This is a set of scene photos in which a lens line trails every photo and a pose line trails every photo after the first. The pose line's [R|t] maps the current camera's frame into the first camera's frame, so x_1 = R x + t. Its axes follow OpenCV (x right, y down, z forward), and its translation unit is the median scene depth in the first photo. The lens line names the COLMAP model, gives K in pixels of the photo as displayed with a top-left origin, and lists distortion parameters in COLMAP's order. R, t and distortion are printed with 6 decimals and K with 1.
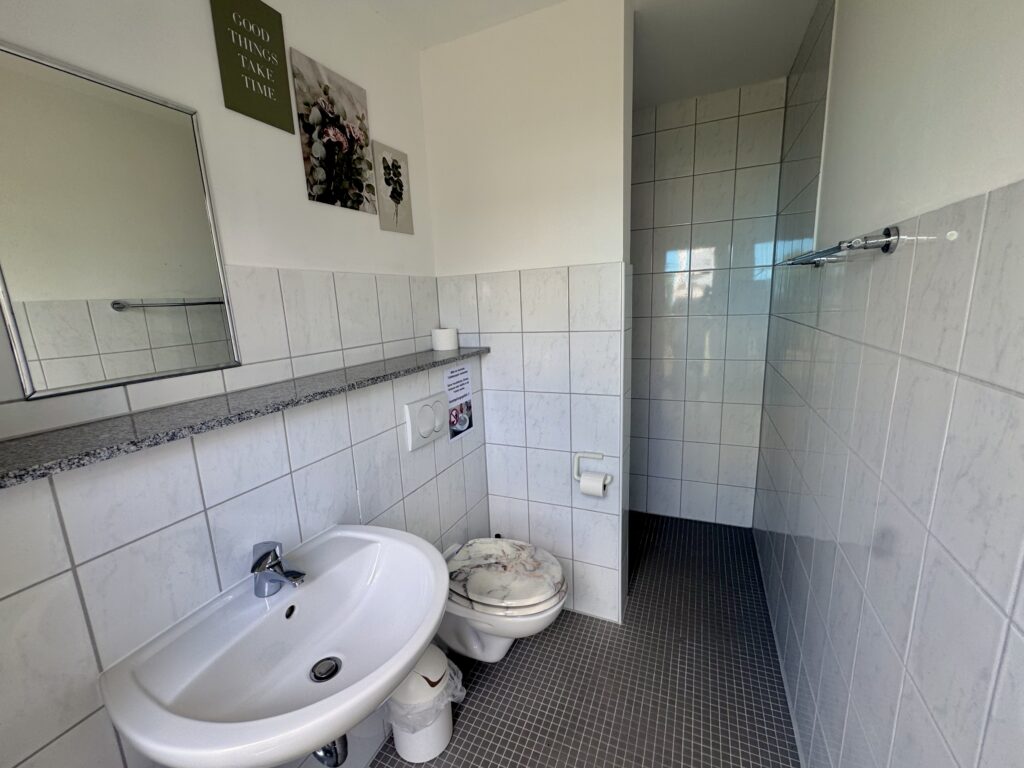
lens RADIAL K [[425.3, 0, 506.3], [0, 425.3, 390.1], [0, 0, 1]] dist [0.001691, -0.000283]
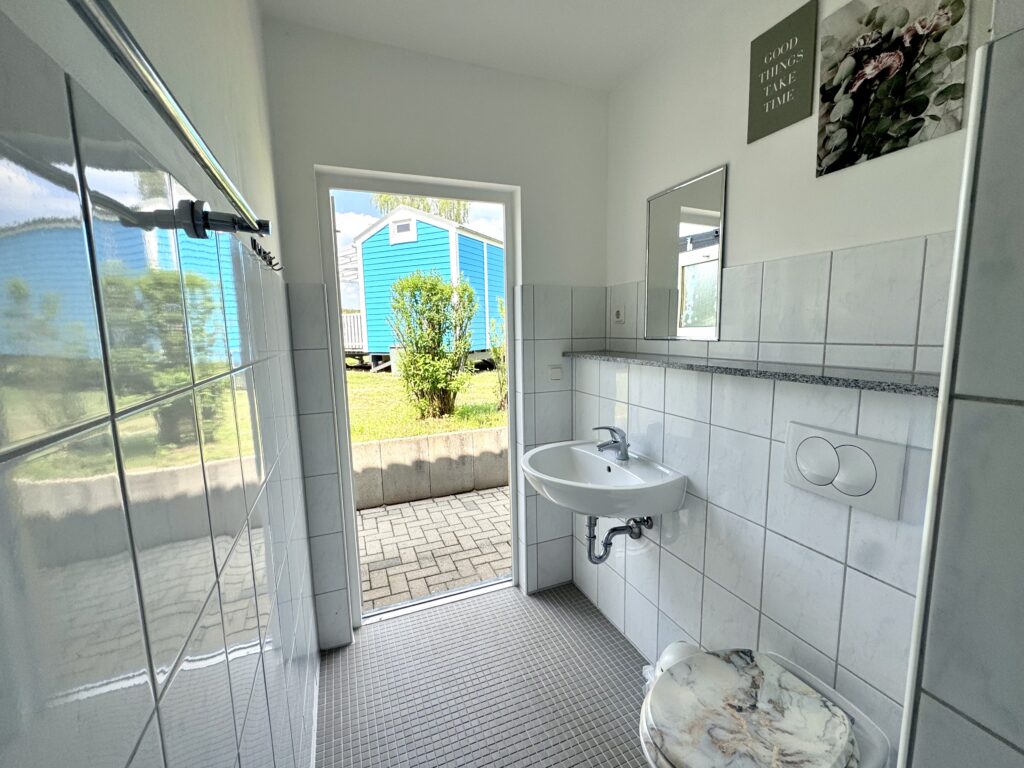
lens RADIAL K [[425.3, 0, 507.6], [0, 425.3, 380.3], [0, 0, 1]] dist [0.001691, -0.000283]
pose [[-0.691340, 0.151783, -0.706407, 0.695947], [-0.091074, 0.951582, 0.293594, -0.230802], [0.716766, 0.267308, -0.644044, 1.191208]]
